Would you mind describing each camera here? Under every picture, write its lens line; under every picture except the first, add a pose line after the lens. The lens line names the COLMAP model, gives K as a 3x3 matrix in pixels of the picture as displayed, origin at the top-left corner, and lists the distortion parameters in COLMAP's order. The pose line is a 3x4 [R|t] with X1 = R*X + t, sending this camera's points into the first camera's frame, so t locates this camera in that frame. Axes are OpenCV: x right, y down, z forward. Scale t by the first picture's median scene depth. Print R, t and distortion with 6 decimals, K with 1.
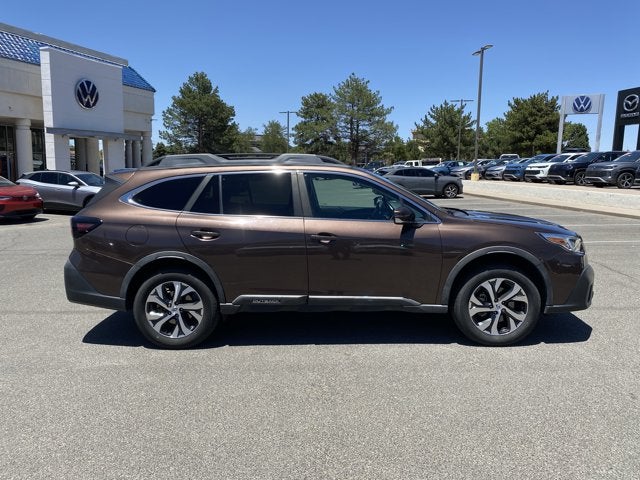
lens RADIAL K [[490.1, 0, 328.3], [0, 490.1, 234.9], [0, 0, 1]] dist [0.022039, -0.024373]
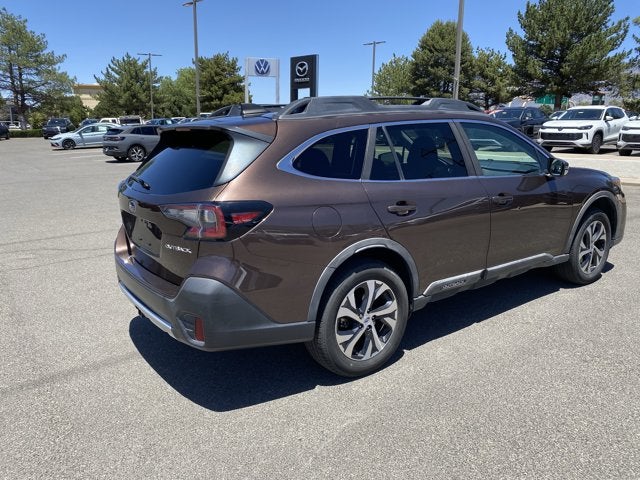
lens RADIAL K [[490.1, 0, 297.4], [0, 490.1, 231.3], [0, 0, 1]] dist [0.022039, -0.024373]
pose [[0.798137, -0.127608, 0.588807, -0.117278], [0.084850, 0.991379, 0.099840, -0.007806], [-0.596472, -0.029726, 0.802083, 0.074454]]
